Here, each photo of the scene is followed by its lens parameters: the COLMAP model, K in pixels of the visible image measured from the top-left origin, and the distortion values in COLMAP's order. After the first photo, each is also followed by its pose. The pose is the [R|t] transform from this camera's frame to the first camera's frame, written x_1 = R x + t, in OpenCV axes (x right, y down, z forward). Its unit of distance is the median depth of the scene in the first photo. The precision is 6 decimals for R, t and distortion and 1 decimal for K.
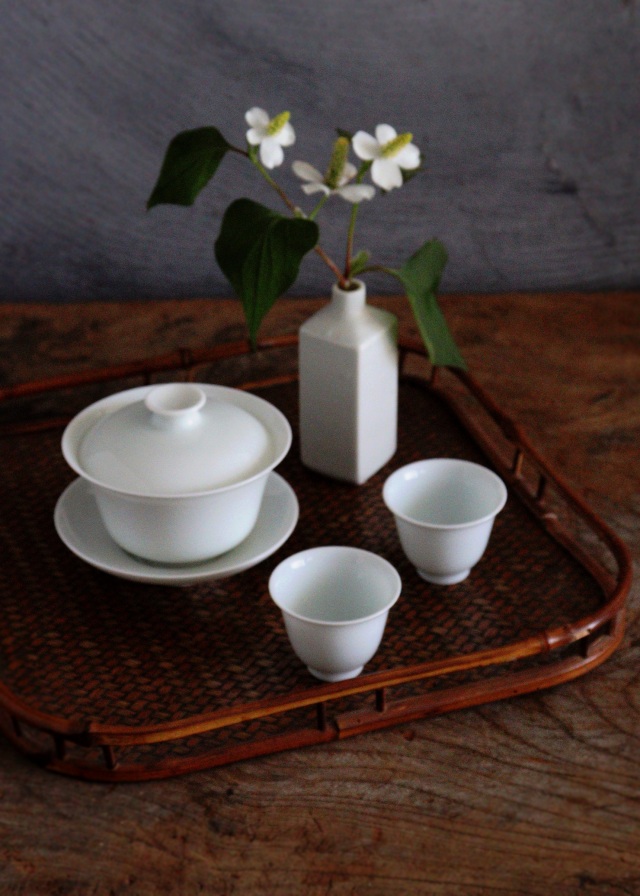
lens RADIAL K [[2224.8, 0, 320.2], [0, 2224.8, 441.7], [0, 0, 1]] dist [0.384003, 0.000000]
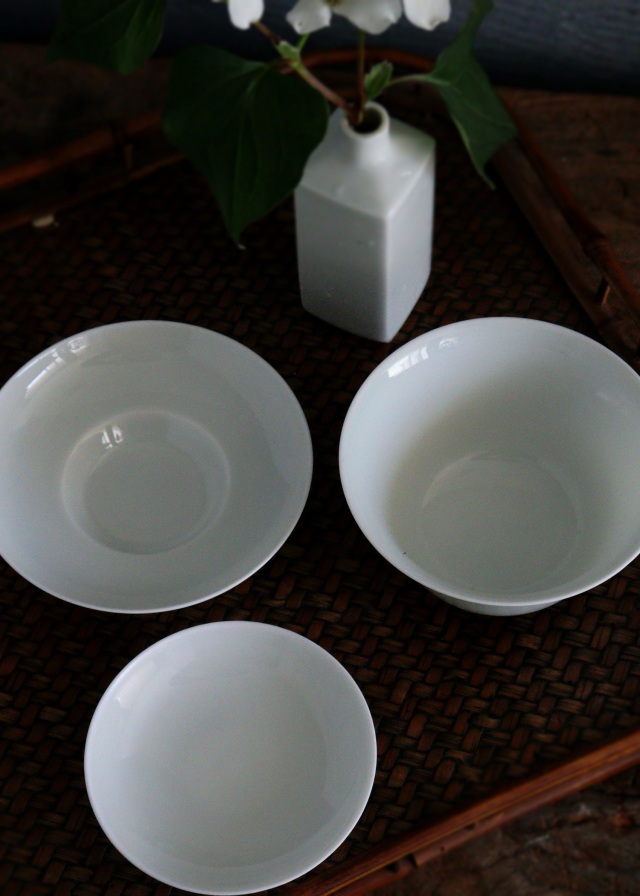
lens RADIAL K [[1931.7, 0, 319.1], [0, 1931.7, 453.7], [0, 0, 1]] dist [0.136302, 0.000000]
pose [[0.995704, -0.088996, 0.025572, -0.025817], [0.065781, 0.874202, 0.481086, -0.277222], [-0.065170, -0.477337, 0.876301, 0.478799]]
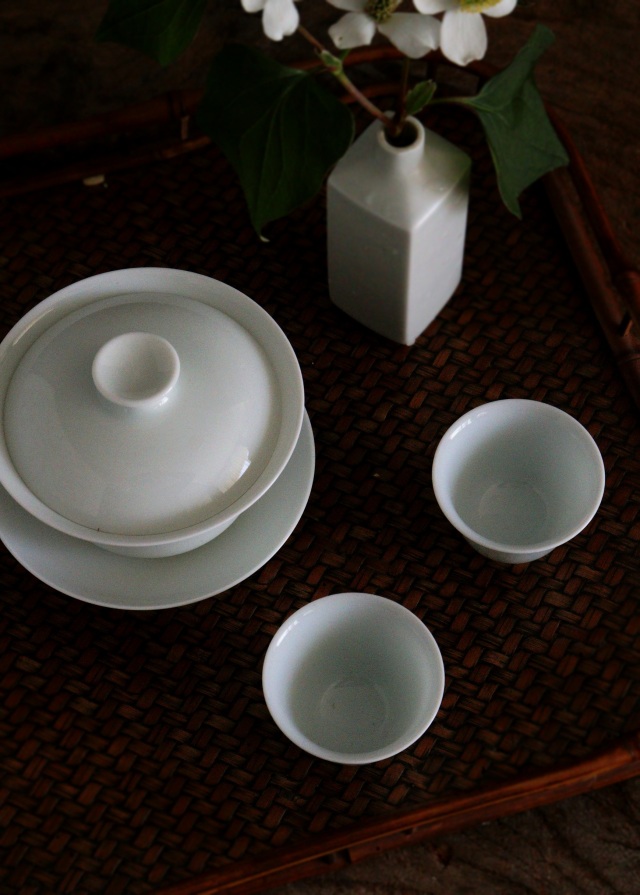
lens RADIAL K [[1986.7, 0, 305.5], [0, 1986.7, 444.8], [0, 0, 1]] dist [0.126733, 0.000000]
pose [[0.998302, 0.045307, -0.036605, 0.010715], [-0.020497, 0.861509, 0.507329, -0.311504], [0.054521, -0.505718, 0.860975, 0.460888]]
